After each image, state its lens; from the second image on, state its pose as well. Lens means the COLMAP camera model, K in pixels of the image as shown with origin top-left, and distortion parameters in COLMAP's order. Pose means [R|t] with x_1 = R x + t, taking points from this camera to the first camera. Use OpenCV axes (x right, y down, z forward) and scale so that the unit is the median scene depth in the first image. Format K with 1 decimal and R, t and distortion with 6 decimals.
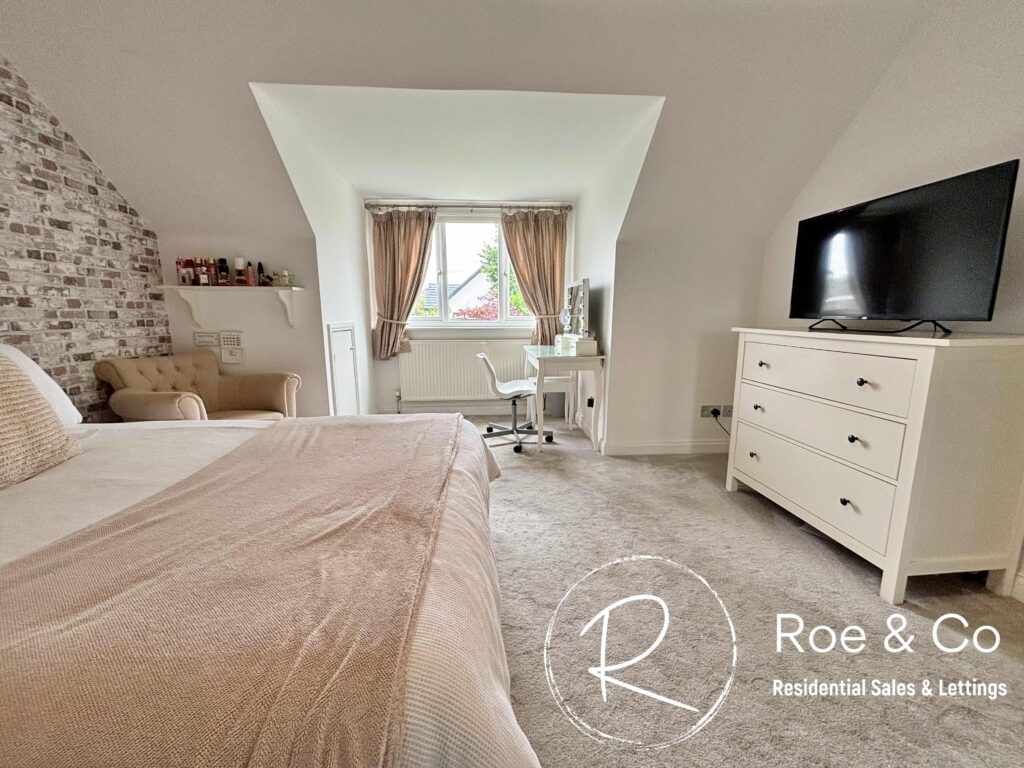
lens RADIAL K [[413.7, 0, 513.1], [0, 413.7, 385.6], [0, 0, 1]] dist [-0.002234, 0.001913]
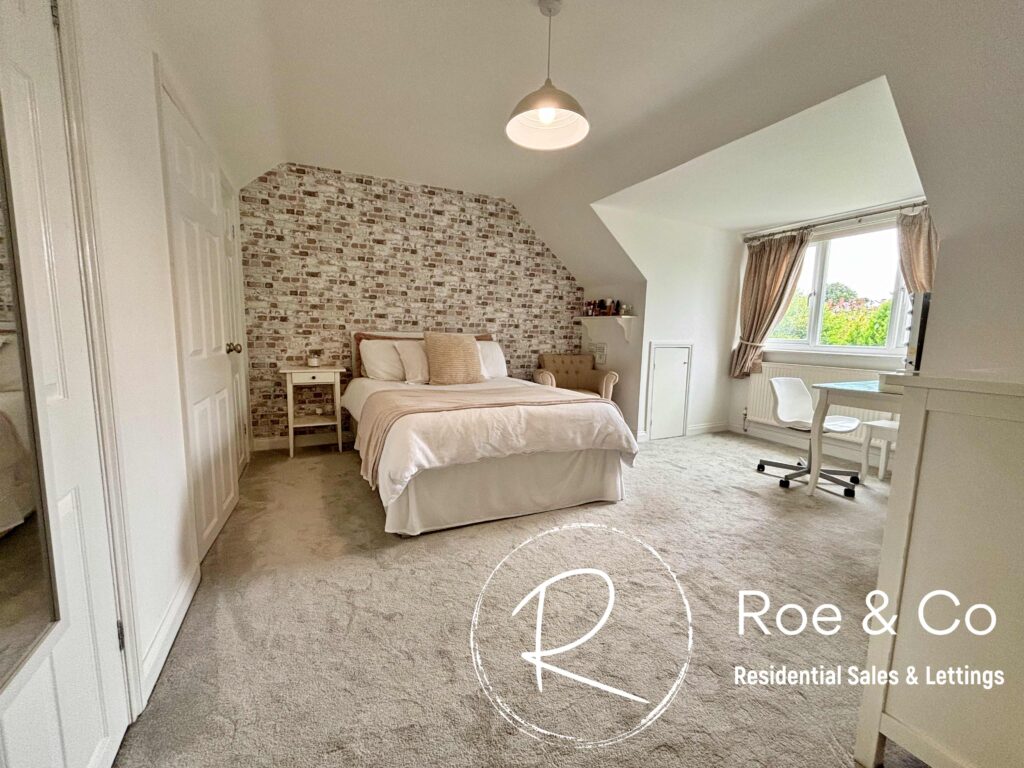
lens RADIAL K [[413.7, 0, 513.8], [0, 413.7, 385.5], [0, 0, 1]] dist [-0.002234, 0.001913]
pose [[0.375918, 0.128499, -0.917700, 0.721150], [-0.180140, 0.981579, 0.063653, -0.011456], [0.908975, 0.141387, 0.392141, 0.076191]]
